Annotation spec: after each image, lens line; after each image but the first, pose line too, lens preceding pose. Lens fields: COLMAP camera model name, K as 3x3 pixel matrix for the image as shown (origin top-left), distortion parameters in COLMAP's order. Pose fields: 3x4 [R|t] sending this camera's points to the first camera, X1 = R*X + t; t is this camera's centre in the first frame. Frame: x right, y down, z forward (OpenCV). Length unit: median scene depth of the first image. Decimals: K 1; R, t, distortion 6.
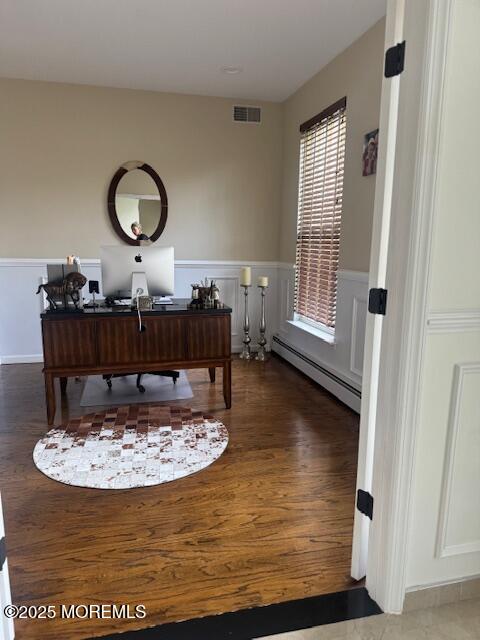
lens RADIAL K [[444.0, 0, 240.8], [0, 444.0, 322.3], [0, 0, 1]] dist [0.125890, -0.183217]
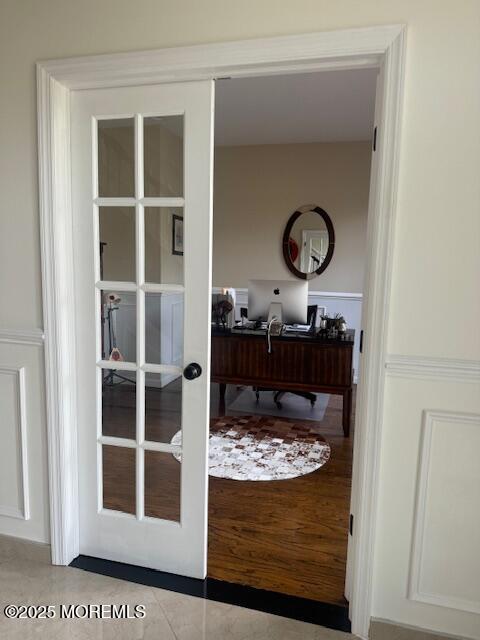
lens RADIAL K [[444.0, 0, 240.8], [0, 444.0, 322.3], [0, 0, 1]] dist [0.125890, -0.183217]
pose [[0.871339, 0.074981, -0.484918, 0.269200], [-0.103339, 0.994132, -0.031969, -0.013872], [0.479676, 0.077967, 0.873975, -0.057580]]
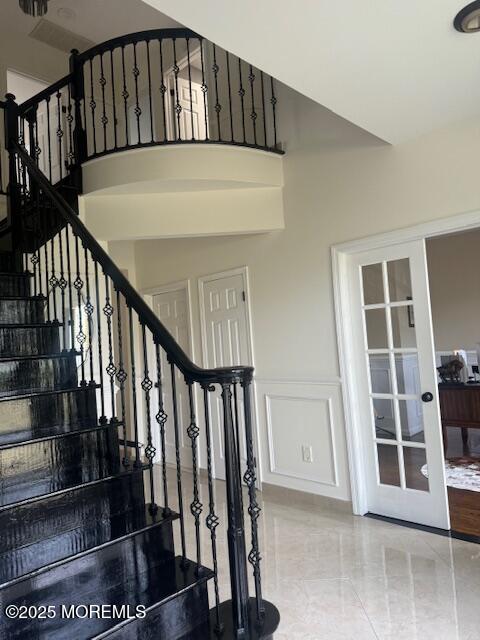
lens RADIAL K [[444.0, 0, 240.8], [0, 444.0, 322.3], [0, 0, 1]] dist [0.125890, -0.183217]
pose [[0.518886, -0.084412, -0.850666, 0.593145], [-0.081644, 0.985670, -0.147609, 0.055099], [0.850936, 0.146044, 0.504558, -0.462207]]
